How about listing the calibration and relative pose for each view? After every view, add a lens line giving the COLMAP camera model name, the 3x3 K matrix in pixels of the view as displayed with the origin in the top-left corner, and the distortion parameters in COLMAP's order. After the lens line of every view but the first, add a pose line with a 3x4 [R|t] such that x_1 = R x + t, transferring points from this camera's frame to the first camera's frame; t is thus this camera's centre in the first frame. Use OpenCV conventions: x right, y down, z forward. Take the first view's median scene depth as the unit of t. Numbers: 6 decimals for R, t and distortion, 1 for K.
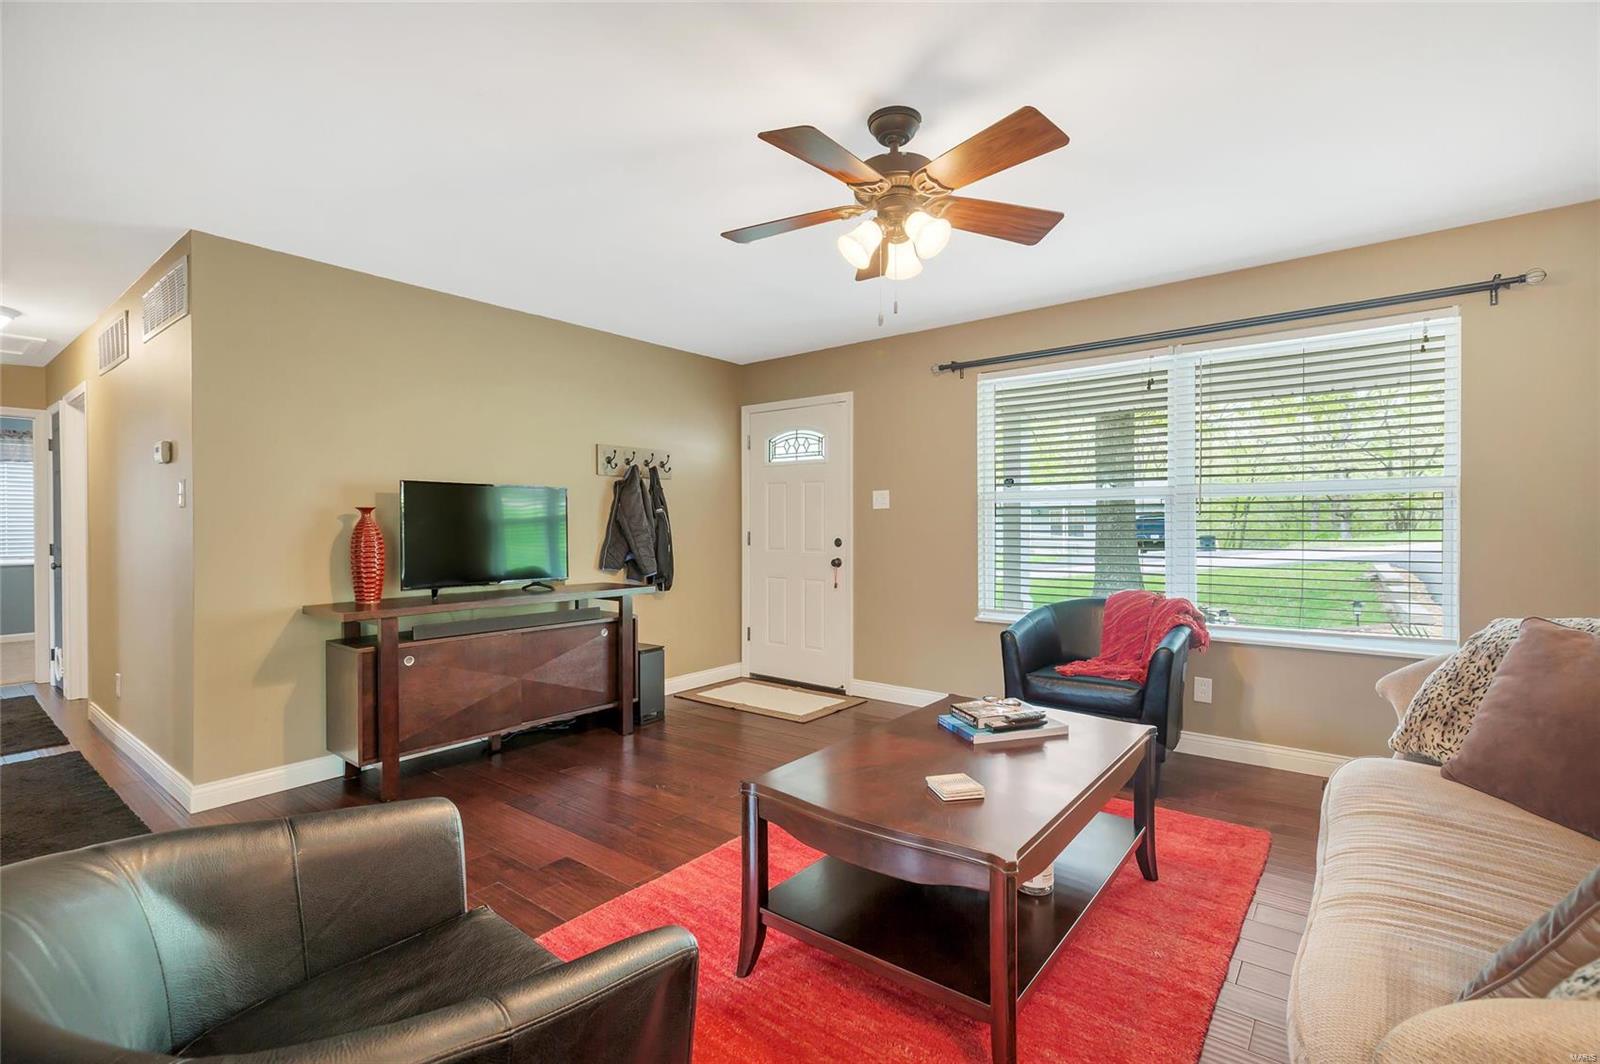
lens RADIAL K [[717.4, 0, 804.2], [0, 717.4, 529.9], [0, 0, 1]] dist [-0.003076, -0.000287]
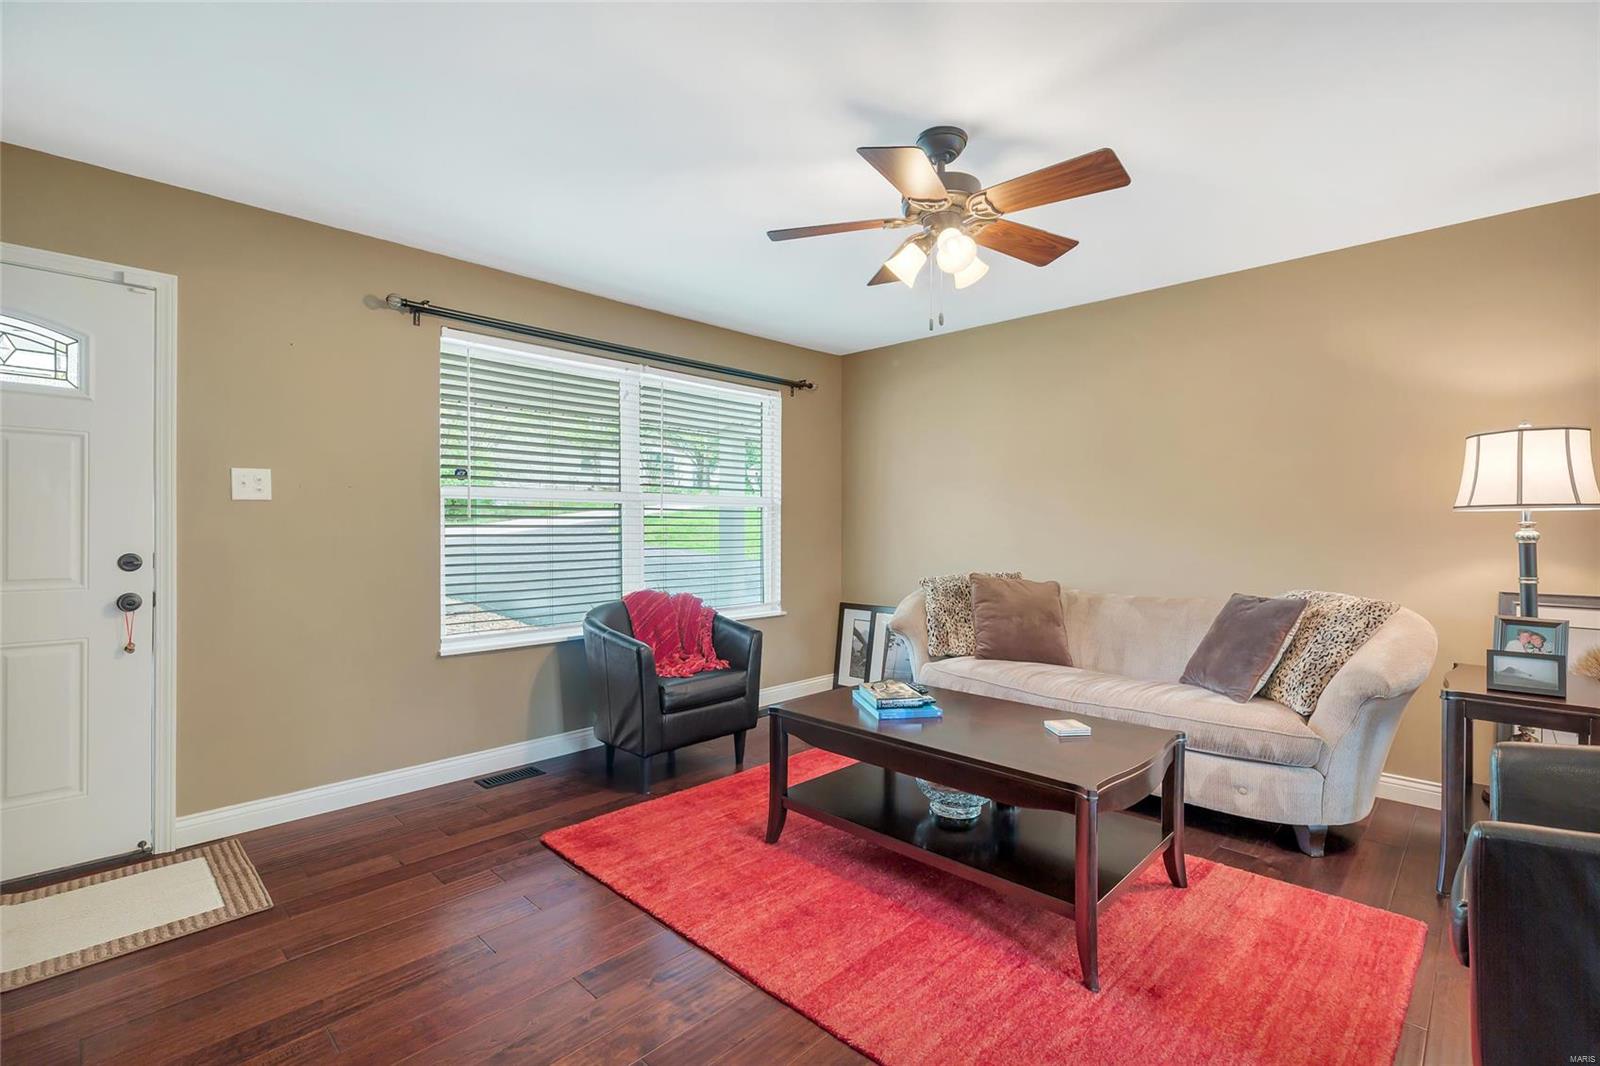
lens RADIAL K [[717.4, 0, 796.9], [0, 717.4, 529.1], [0, 0, 1]] dist [-0.003076, -0.000287]
pose [[0.101639, 0.000397, 0.994821, -0.464043], [0.007321, 0.999973, -0.001147, -0.002151], [-0.994794, 0.007400, 0.101633, 0.548751]]
